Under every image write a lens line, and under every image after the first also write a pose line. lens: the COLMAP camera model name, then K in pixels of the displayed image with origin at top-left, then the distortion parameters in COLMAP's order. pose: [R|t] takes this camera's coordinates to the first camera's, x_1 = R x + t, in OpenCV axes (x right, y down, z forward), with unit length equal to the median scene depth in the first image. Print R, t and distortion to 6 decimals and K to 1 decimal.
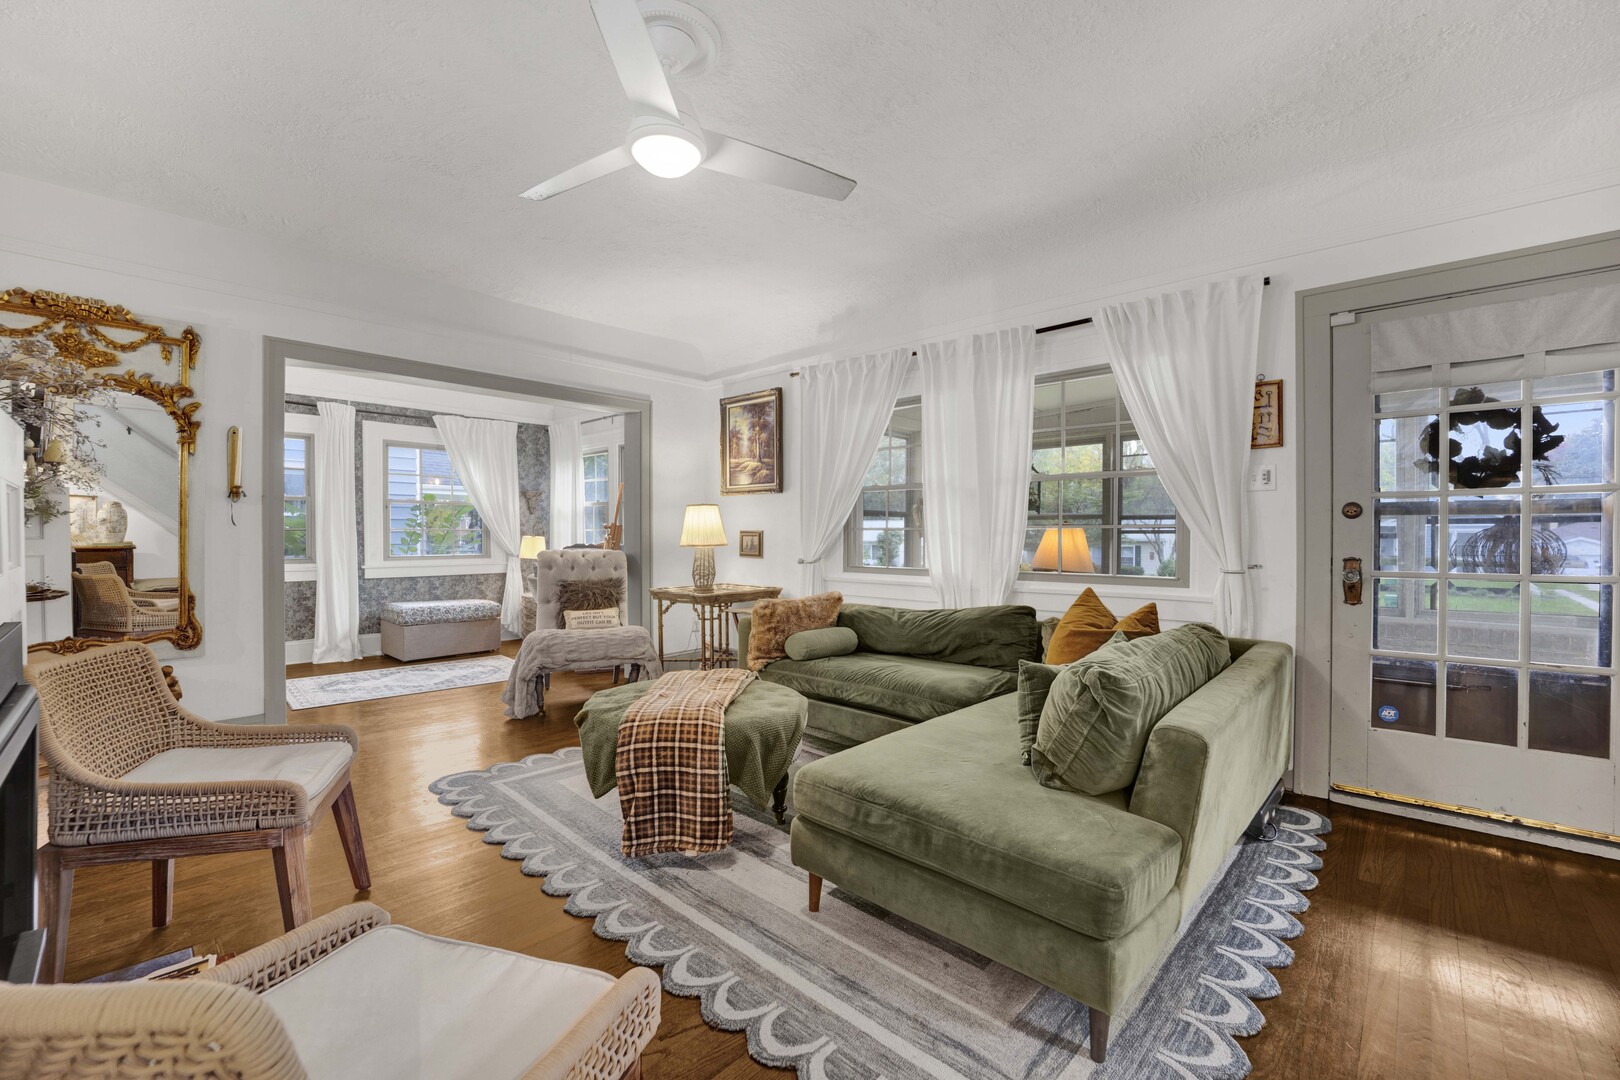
lens RADIAL K [[682.6, 0, 807.0], [0, 682.6, 537.4], [0, 0, 1]] dist [-0.003841, -0.000390]
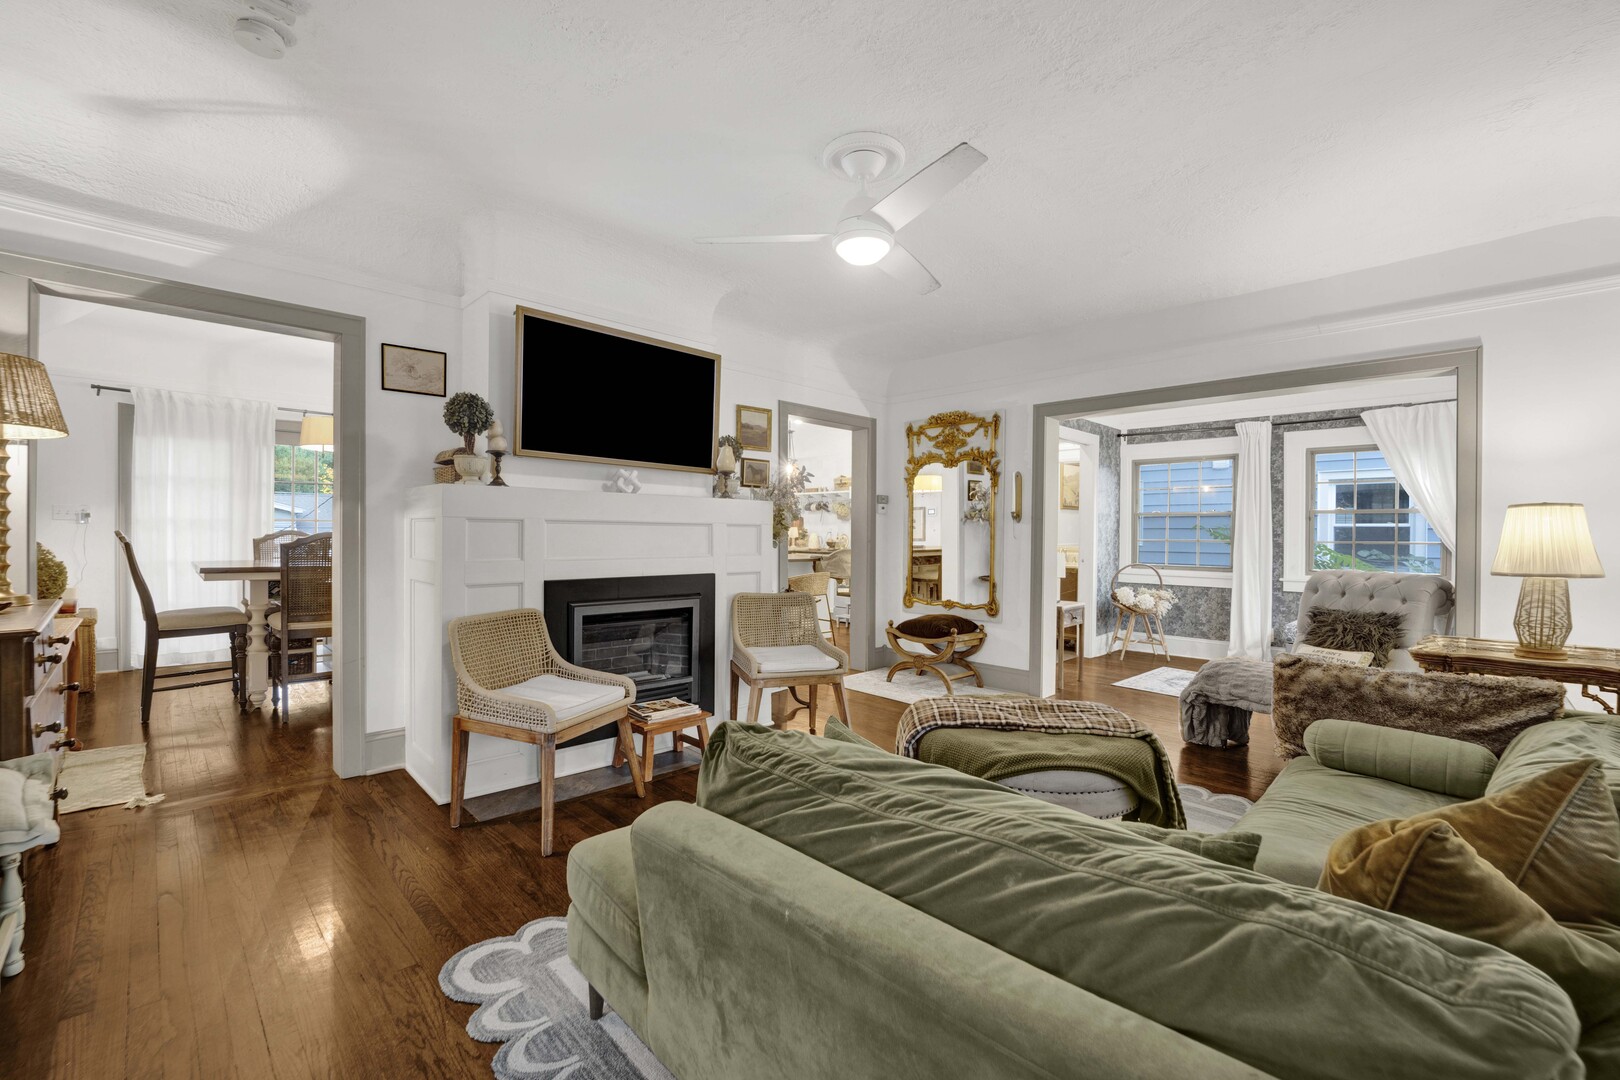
lens RADIAL K [[682.6, 0, 806.3], [0, 682.6, 533.7], [0, 0, 1]] dist [-0.003841, -0.000390]
pose [[-0.043541, -0.003603, -0.999045, 0.626608], [-0.016478, 0.999860, -0.002887, -0.015286], [0.998916, 0.016337, -0.043595, 0.576175]]
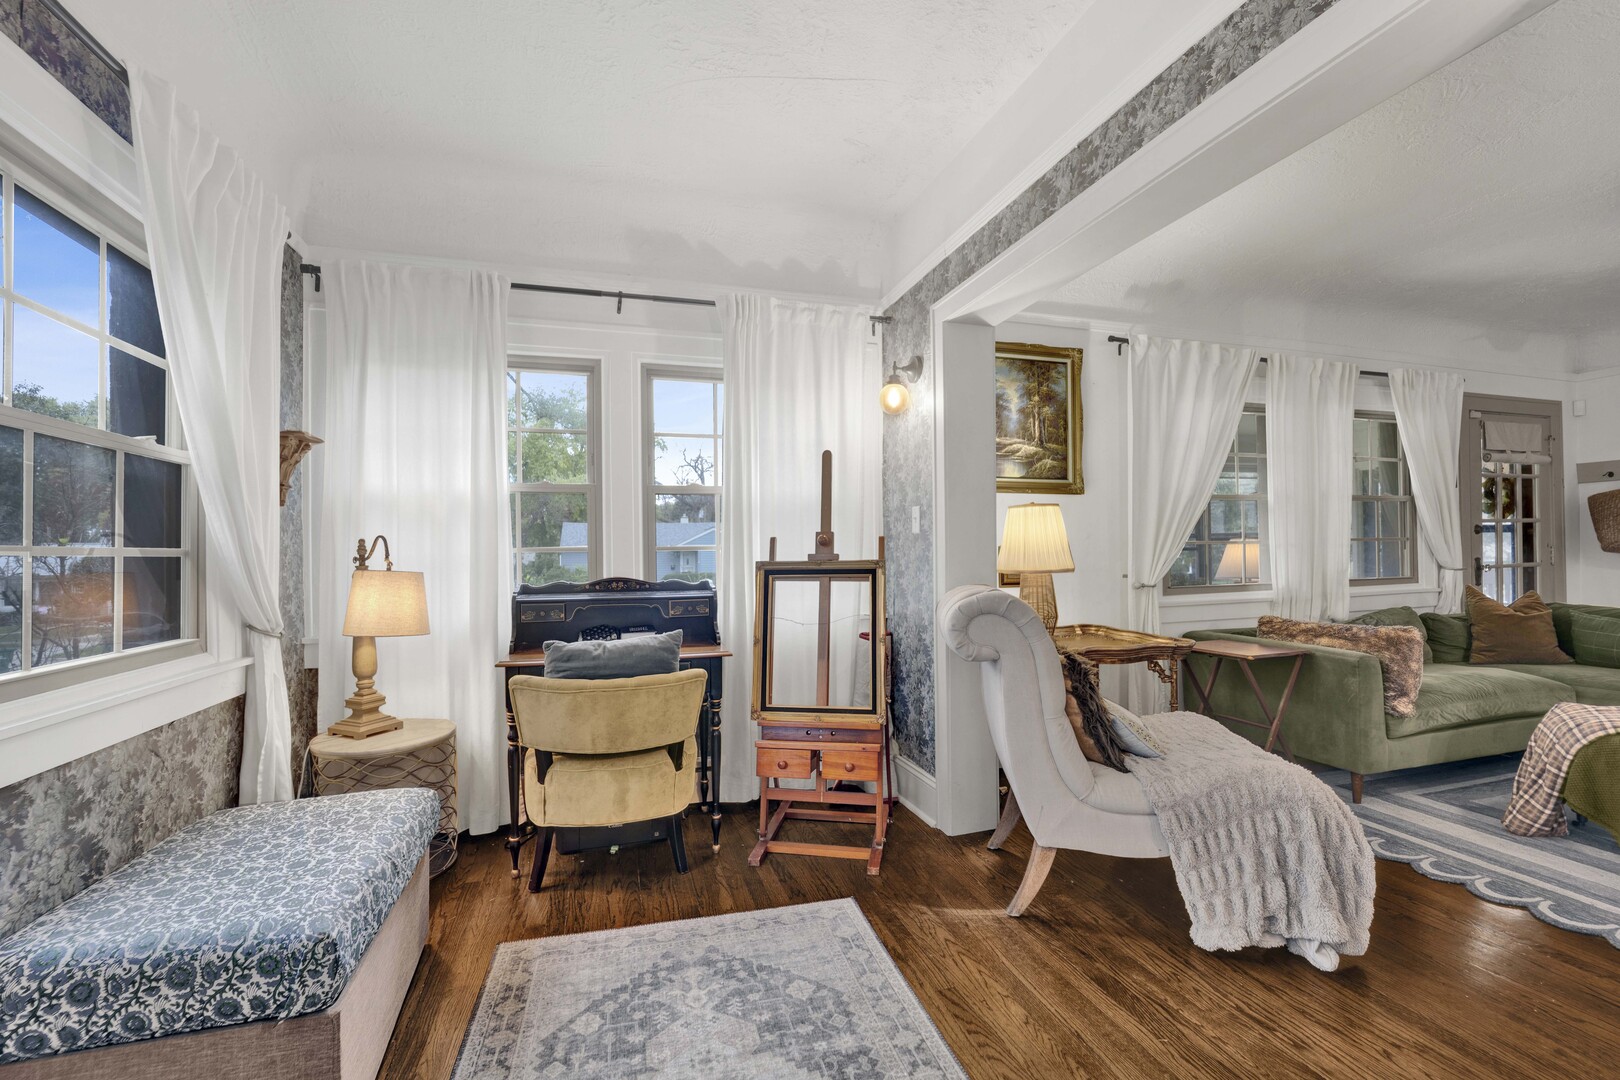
lens RADIAL K [[682.6, 0, 811.5], [0, 682.6, 543.2], [0, 0, 1]] dist [-0.003841, -0.000390]
pose [[0.493192, 0.002035, 0.869918, -0.784633], [0.016245, 0.999801, -0.011549, -0.008938], [-0.869769, 0.019827, 0.493061, 0.863423]]
